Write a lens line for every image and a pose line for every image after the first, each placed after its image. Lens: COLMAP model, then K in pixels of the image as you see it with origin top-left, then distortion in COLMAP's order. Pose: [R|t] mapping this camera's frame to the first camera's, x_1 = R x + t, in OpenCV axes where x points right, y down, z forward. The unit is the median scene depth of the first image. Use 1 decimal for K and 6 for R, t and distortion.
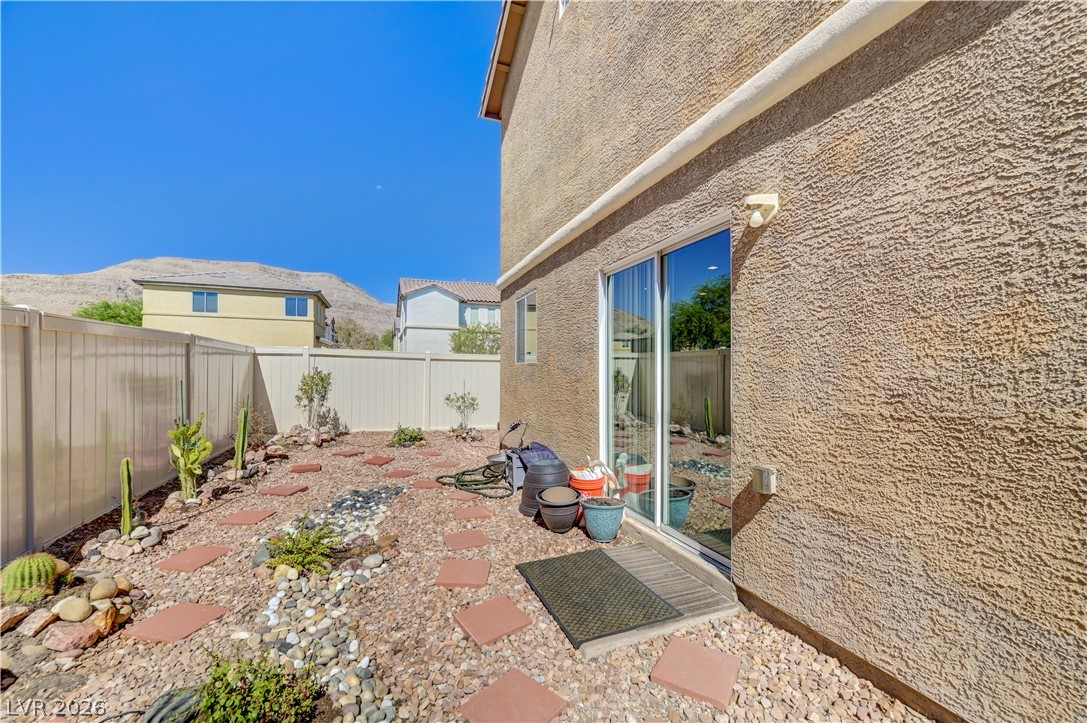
lens RADIAL K [[430.1, 0, 551.1], [0, 430.1, 369.1], [0, 0, 1]] dist [-0.003022, -0.000090]
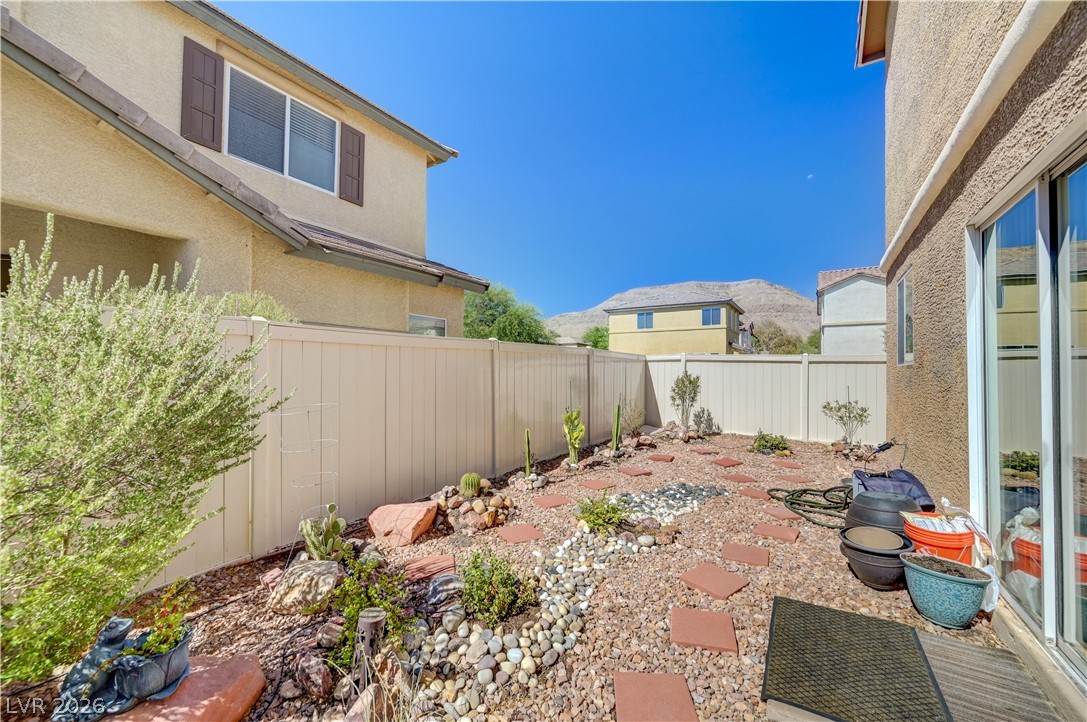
lens RADIAL K [[430.1, 0, 551.1], [0, 430.1, 368.6], [0, 0, 1]] dist [-0.003022, -0.000090]
pose [[0.599076, -0.009863, -0.800631, 0.260393], [0.001682, 0.999937, -0.011060, 0.000336], [0.800690, 0.005279, 0.599055, 0.078980]]
